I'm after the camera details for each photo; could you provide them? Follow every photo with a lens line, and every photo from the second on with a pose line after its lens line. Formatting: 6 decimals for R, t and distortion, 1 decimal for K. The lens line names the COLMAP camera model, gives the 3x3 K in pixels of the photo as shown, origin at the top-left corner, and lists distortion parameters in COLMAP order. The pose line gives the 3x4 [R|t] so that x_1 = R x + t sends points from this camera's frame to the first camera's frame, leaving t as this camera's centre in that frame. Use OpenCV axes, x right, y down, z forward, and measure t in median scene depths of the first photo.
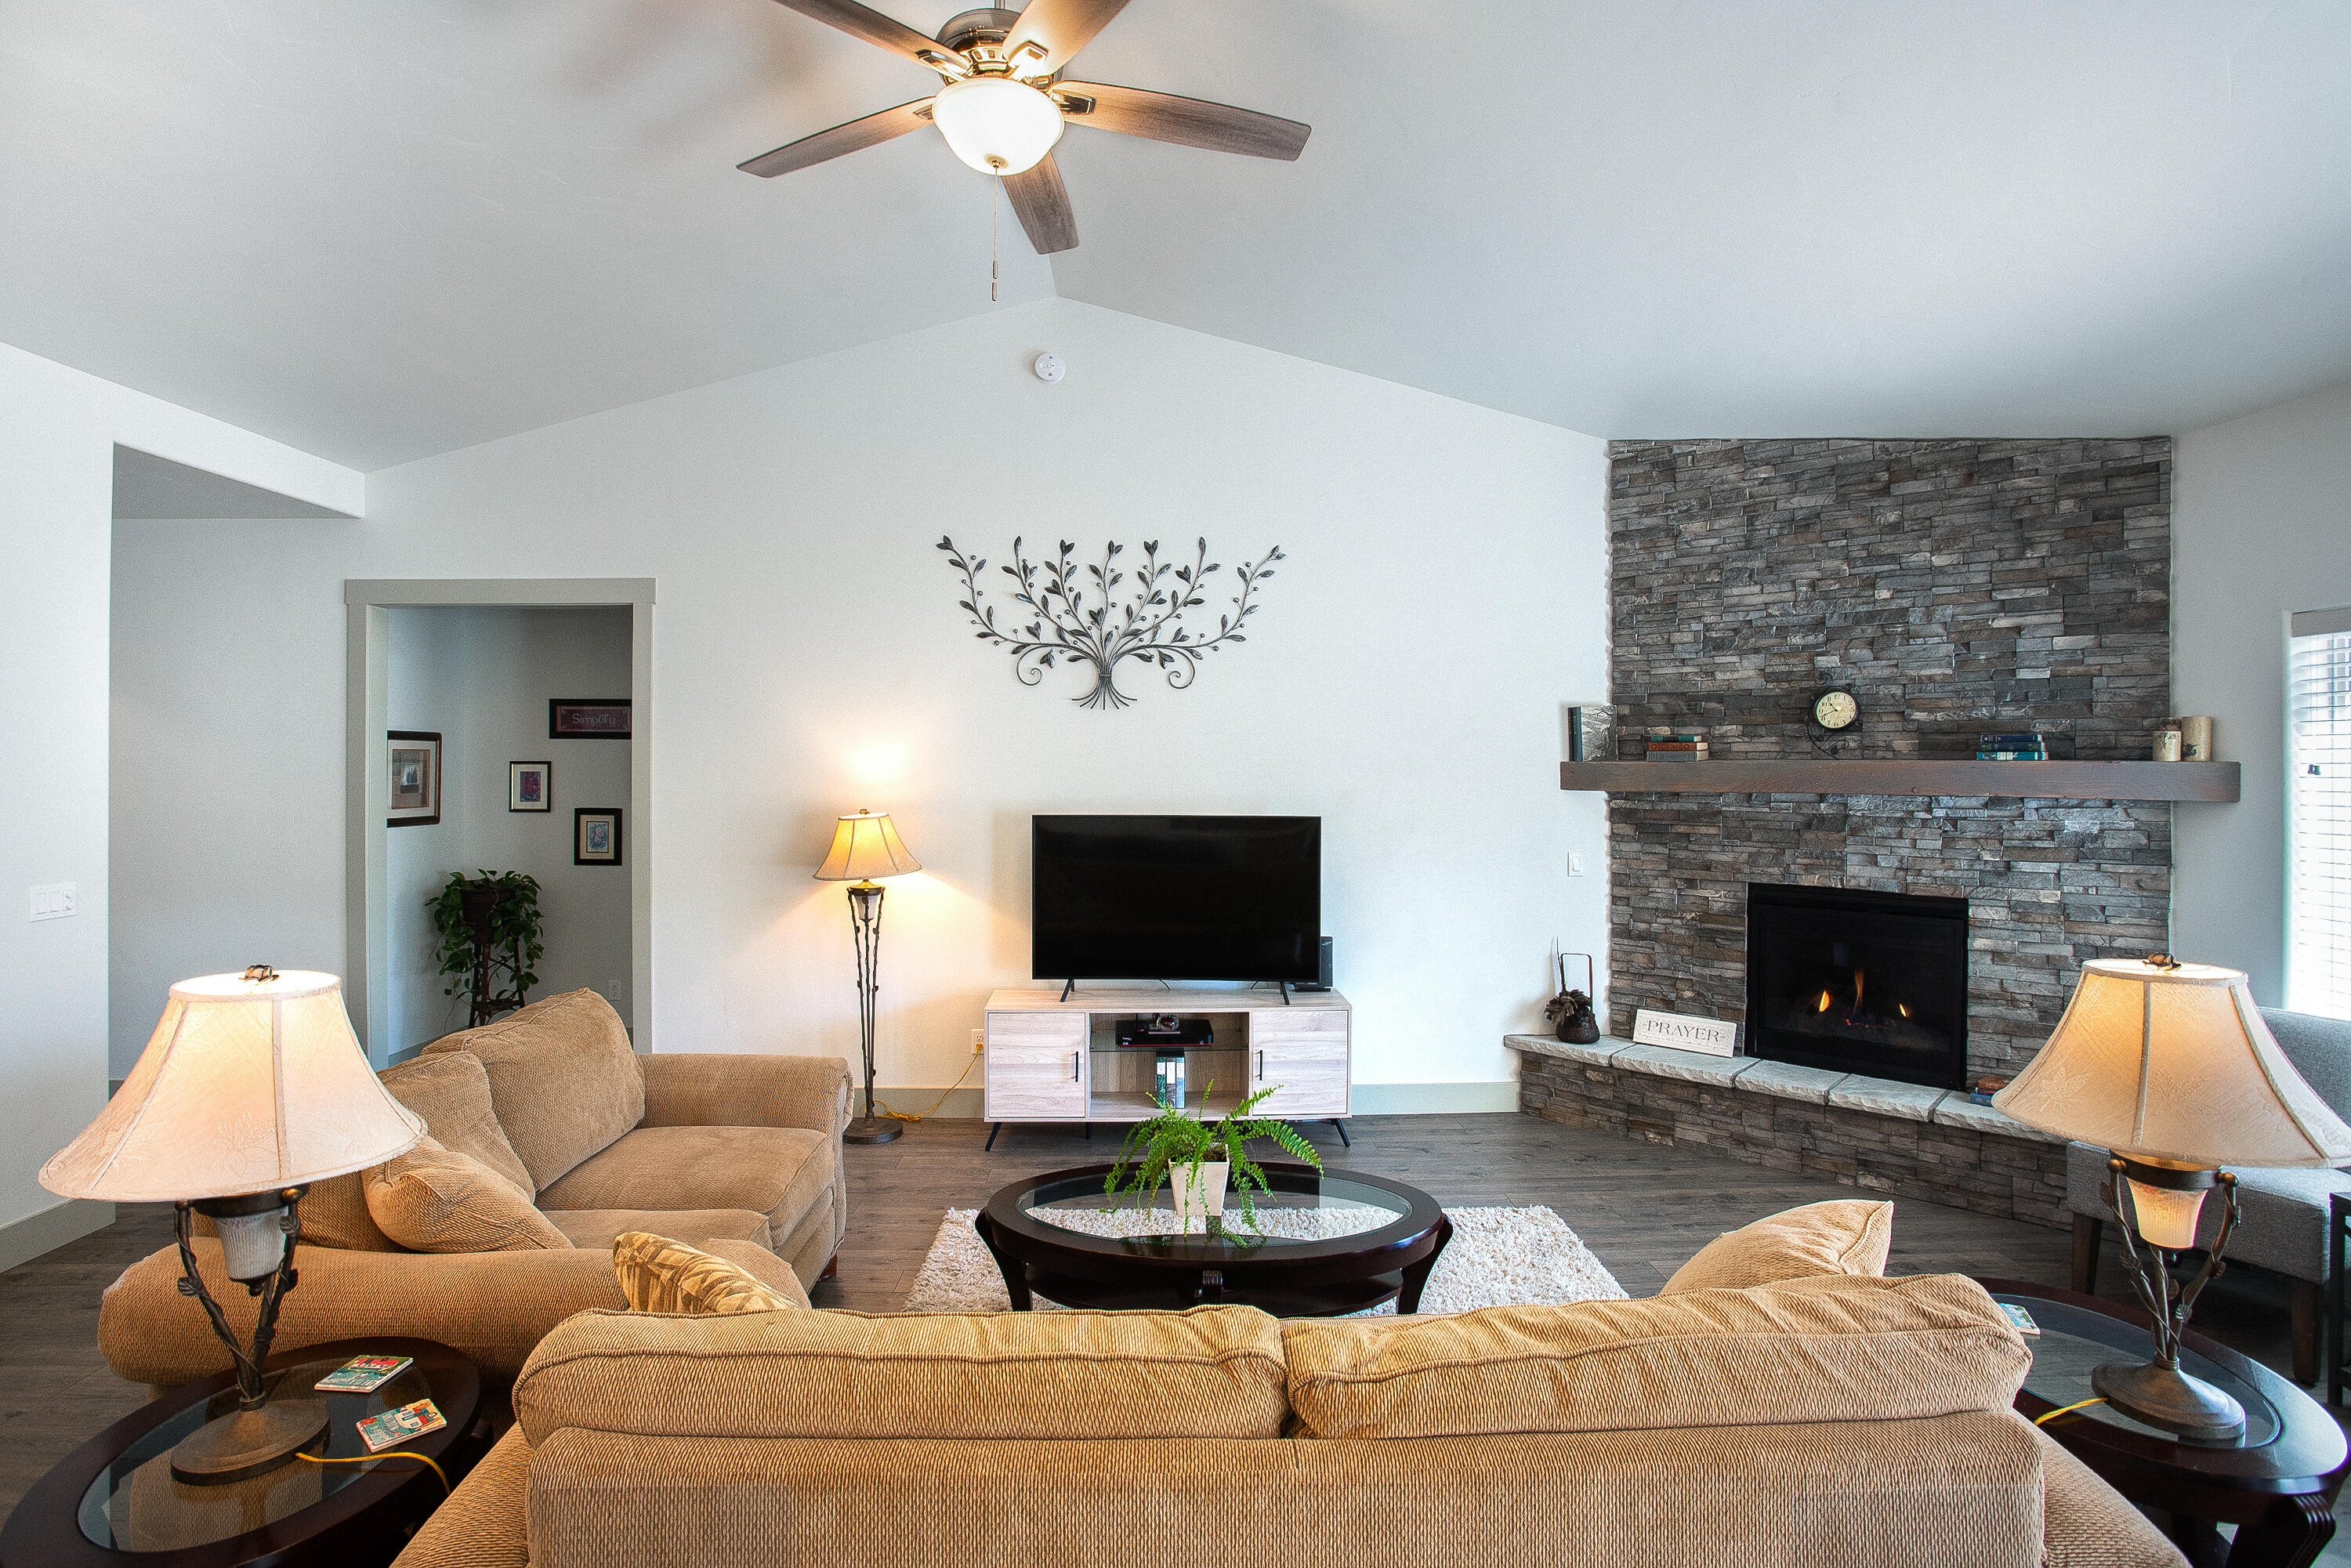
lens RADIAL K [[1163.2, 0, 1172.4], [0, 1163.2, 757.1], [0, 0, 1]] dist [-0.075829, 0.030027]
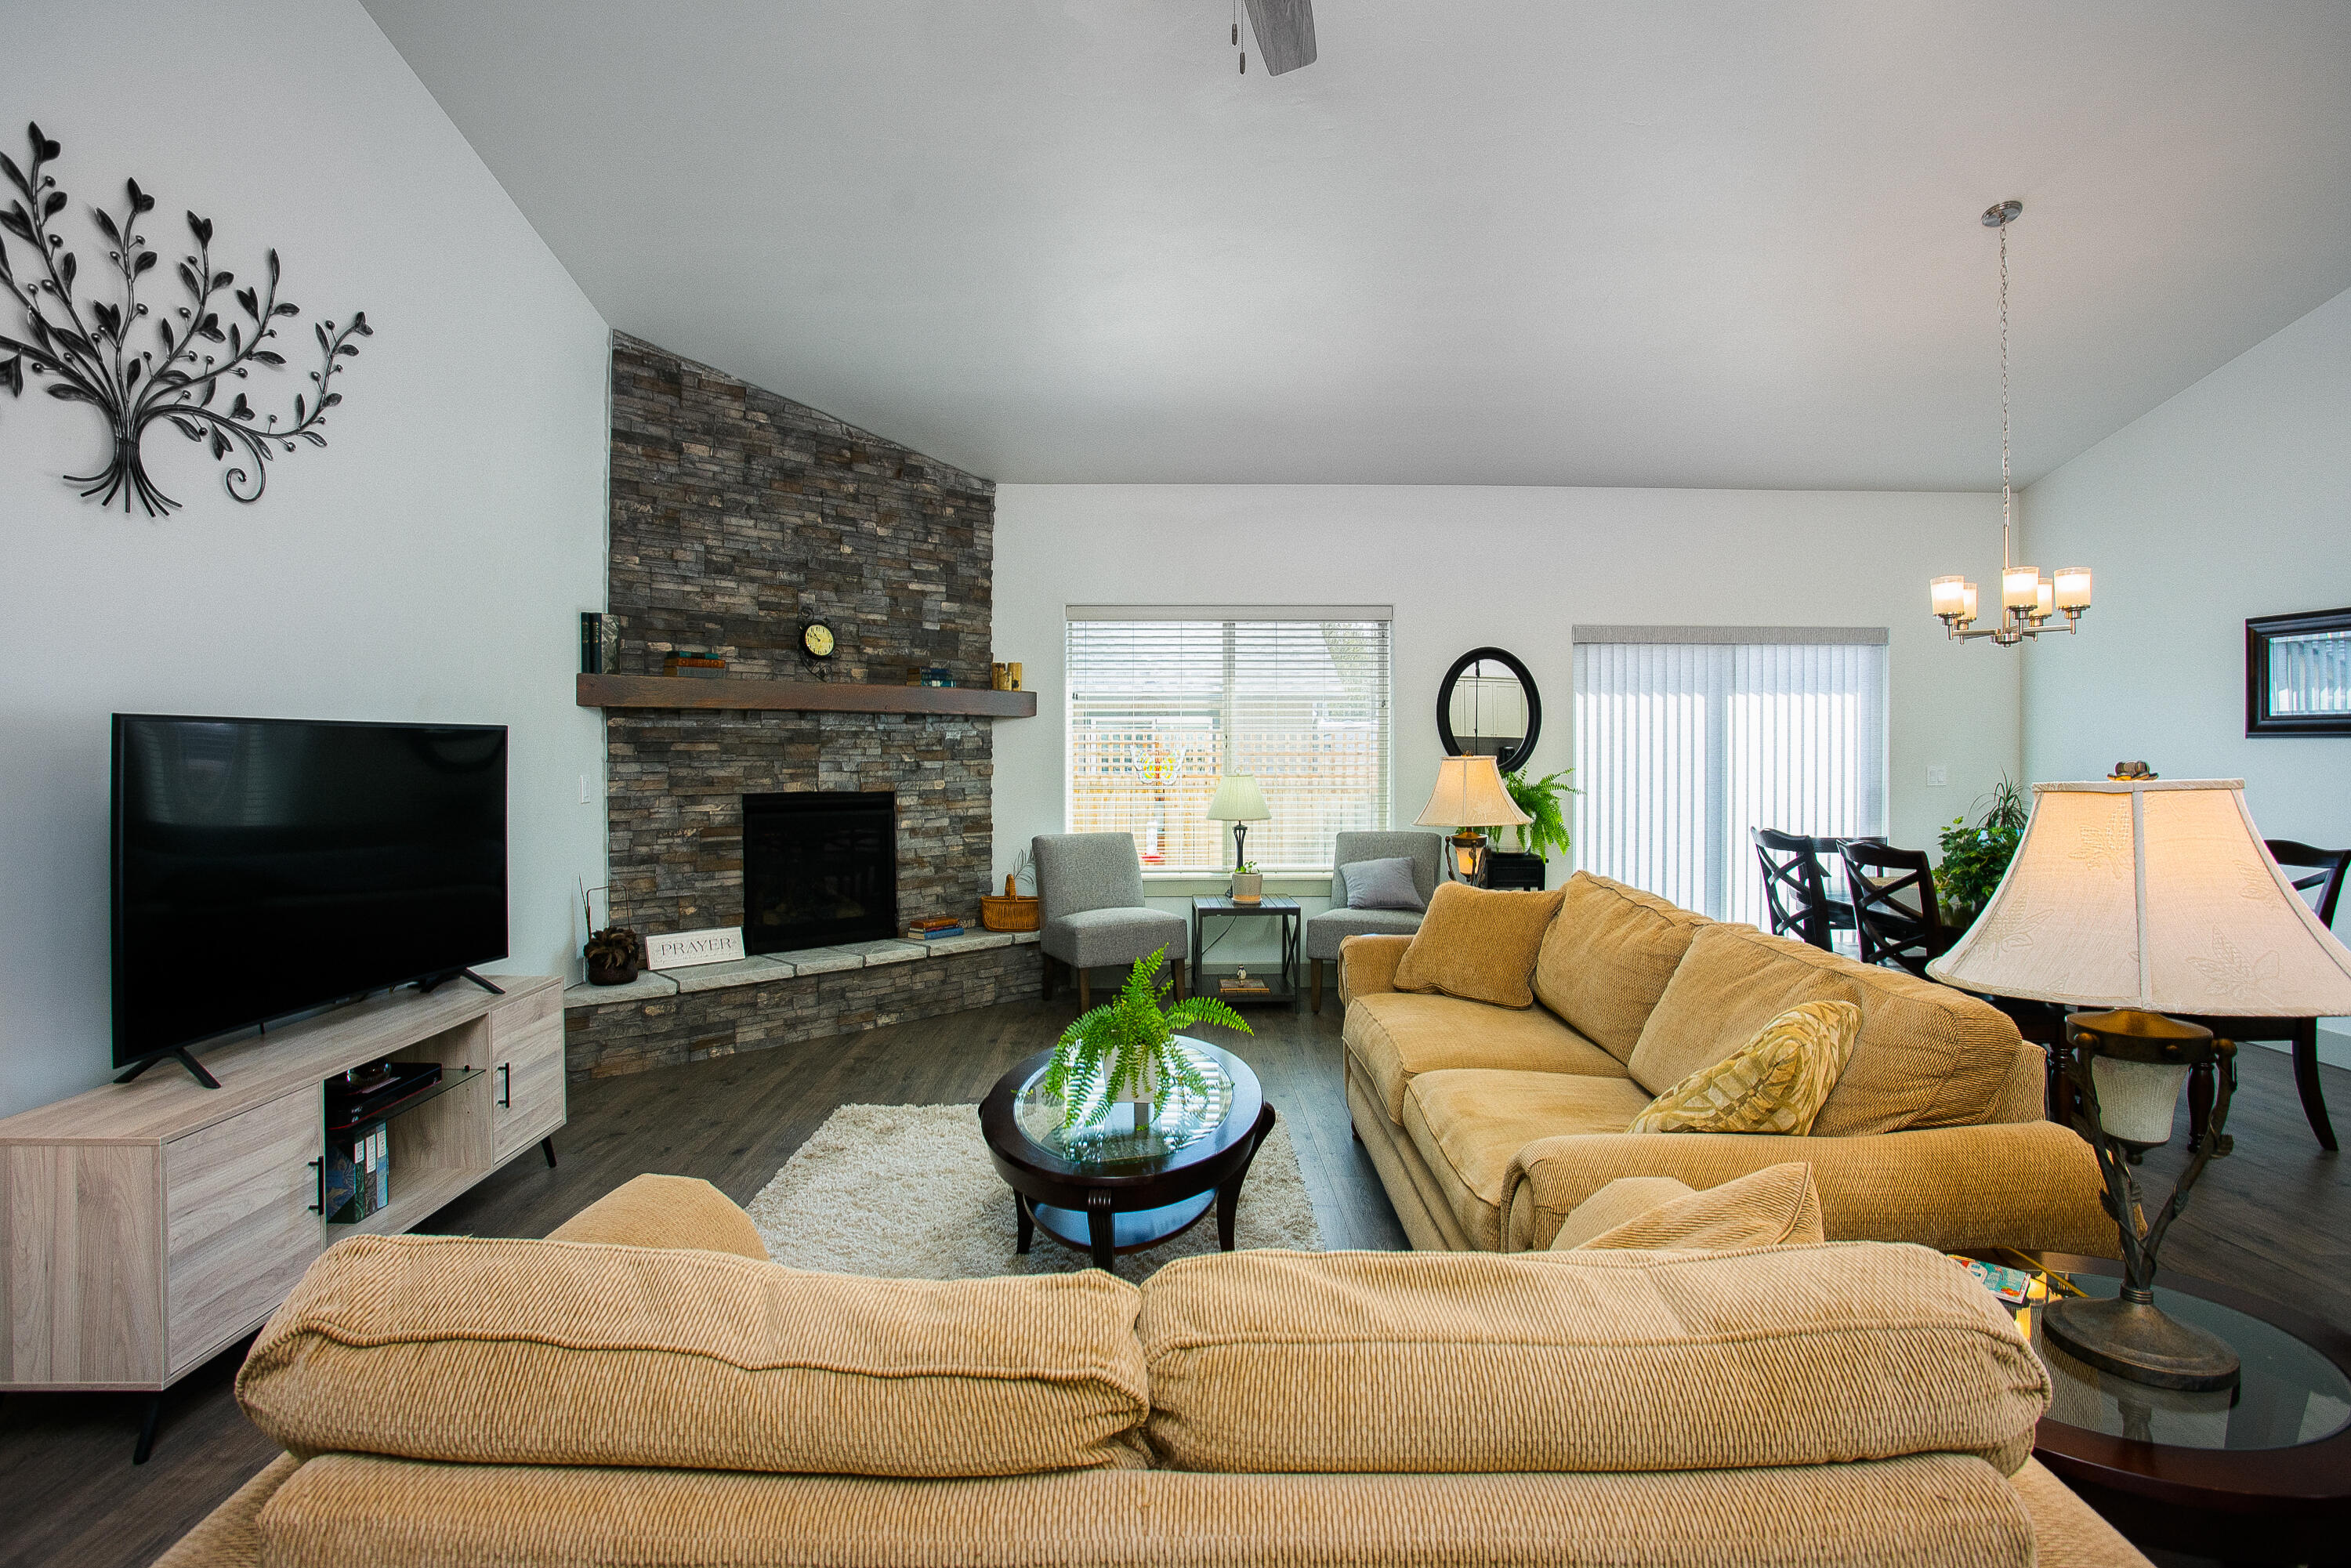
lens RADIAL K [[1157.4, 0, 1153.0], [0, 1157.4, 755.3], [0, 0, 1]] dist [-0.075689, 0.030906]
pose [[0.025055, -0.009348, 0.999642, -0.560288], [-0.005210, 0.999941, 0.009481, 0.060331], [-0.999672, -0.005446, 0.025005, 0.583693]]
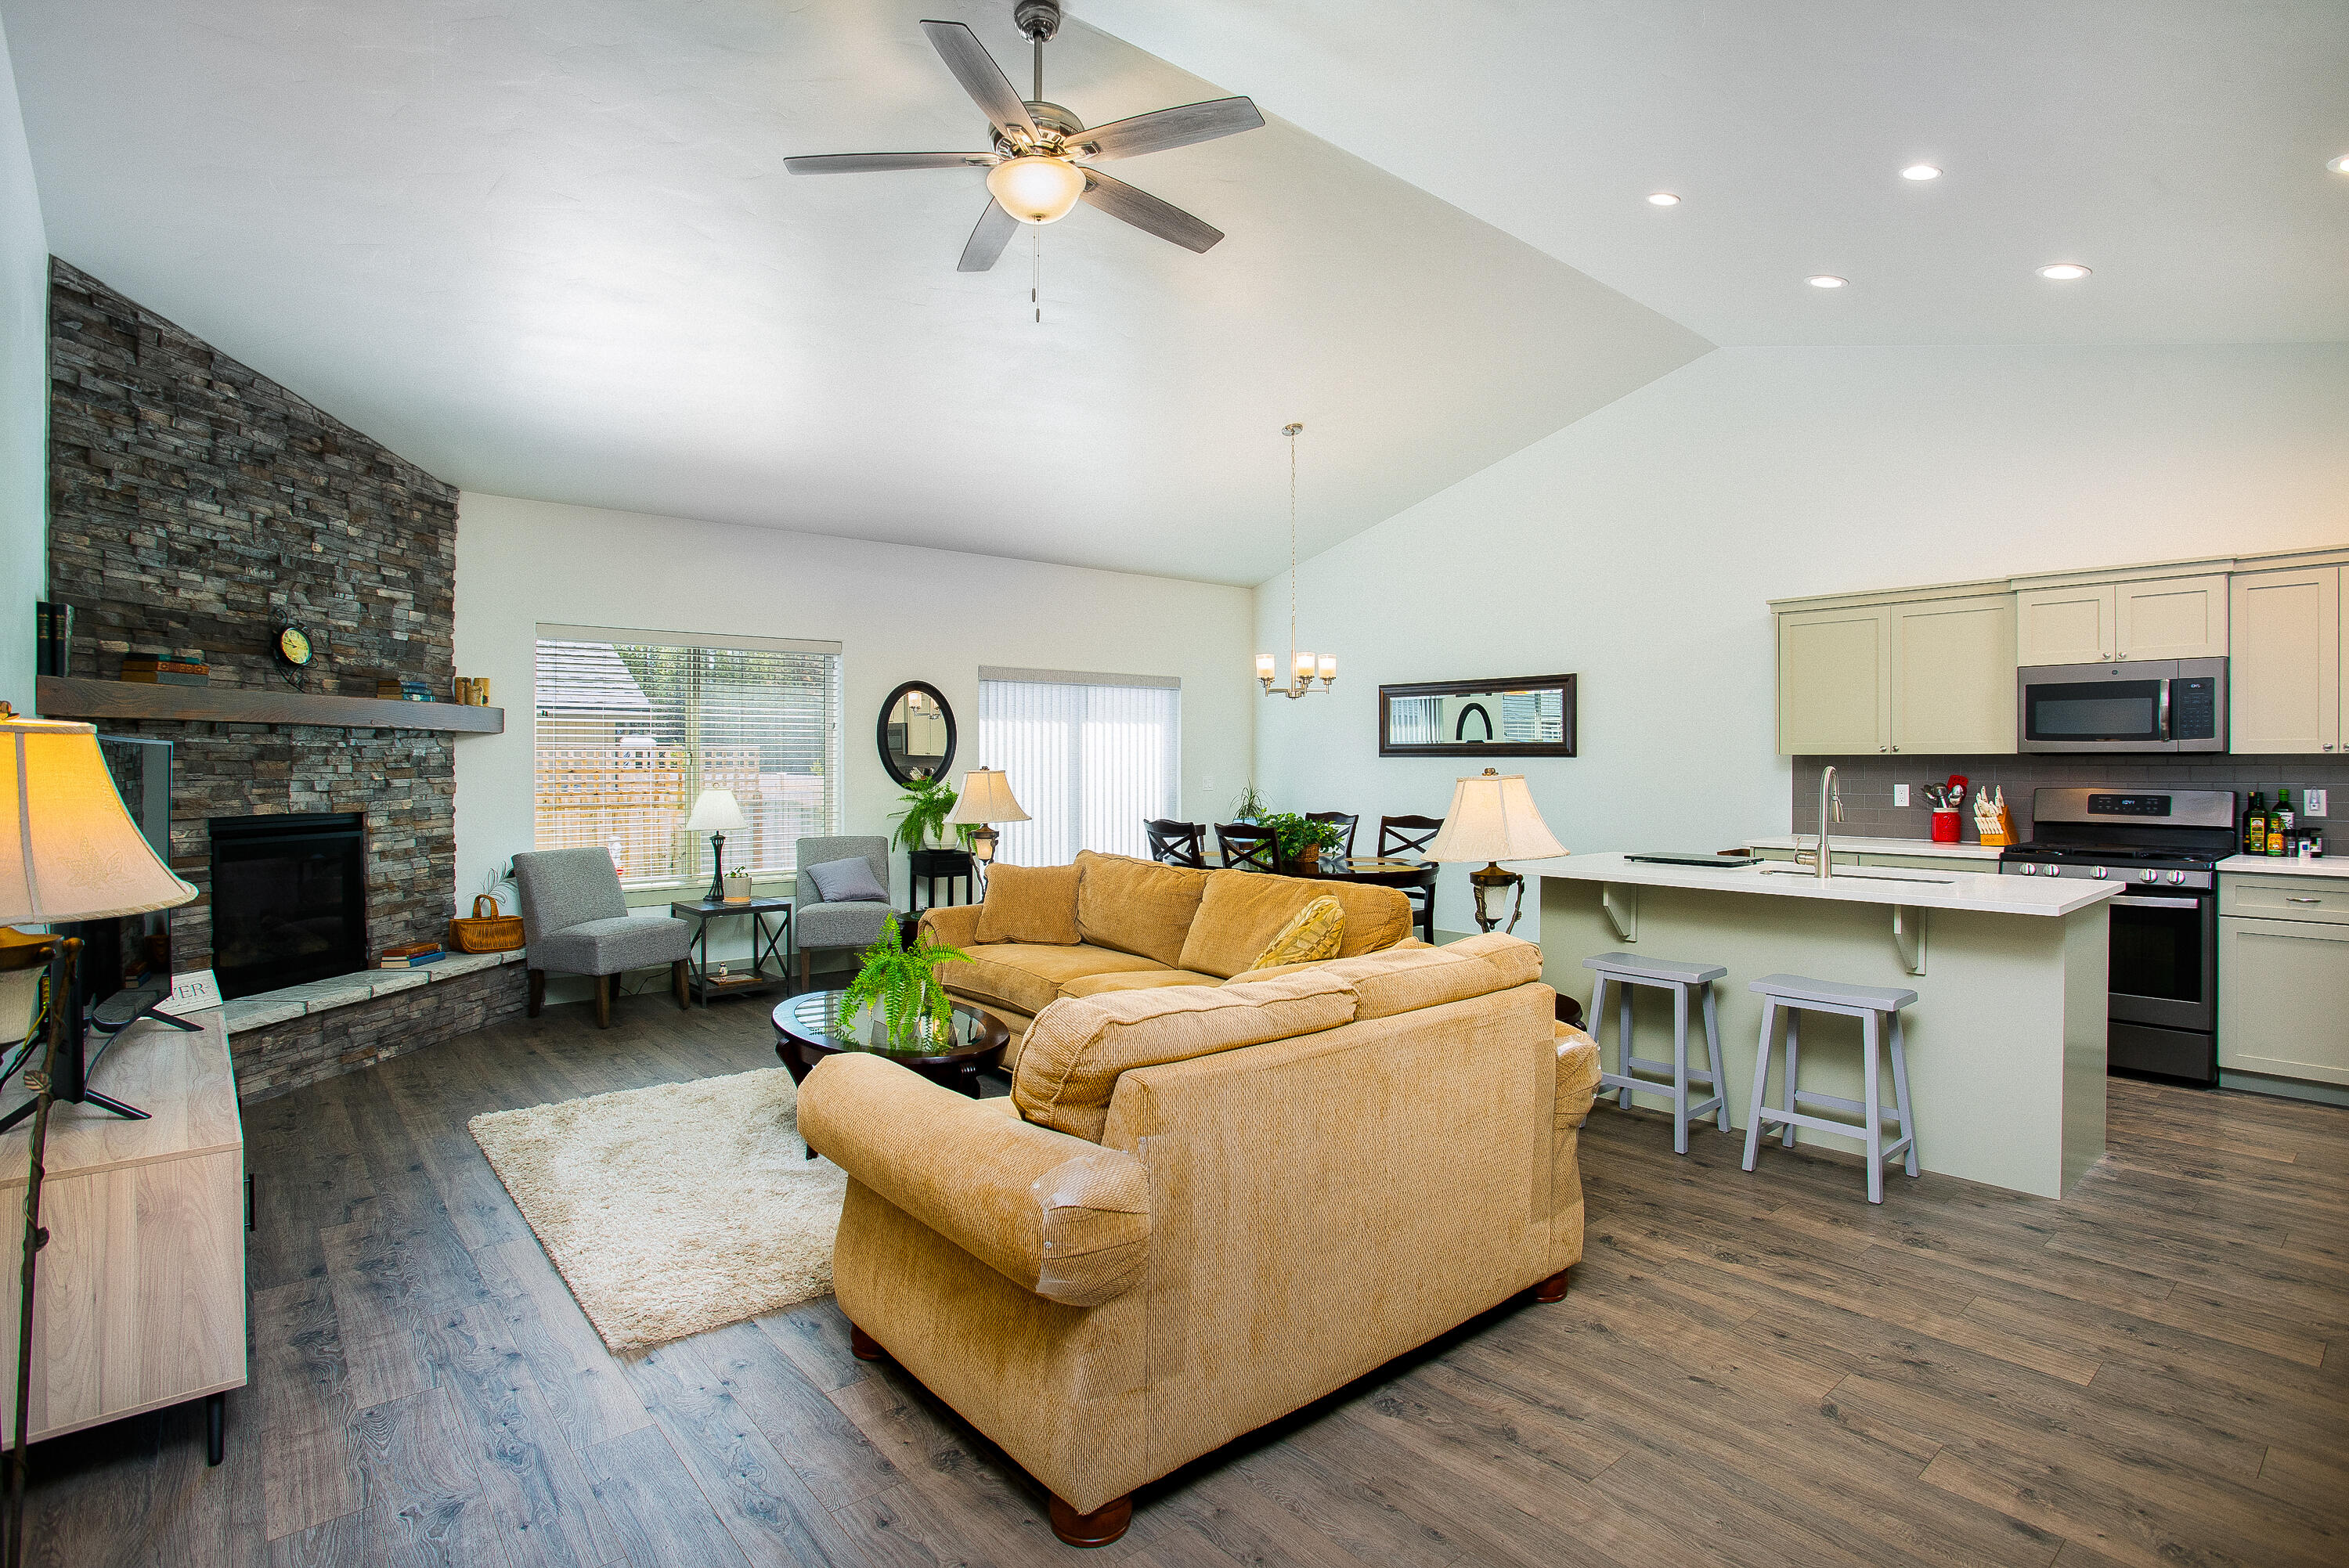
lens RADIAL K [[1178.8, 0, 1180.2], [0, 1178.8, 767.7], [0, 0, 1]] dist [-0.065509, 0.030916]
pose [[-0.624720, -0.003404, 0.780841, -0.726245], [-0.003246, 0.999993, 0.001763, 0.063397], [-0.780842, -0.001433, -0.624727, 0.956668]]
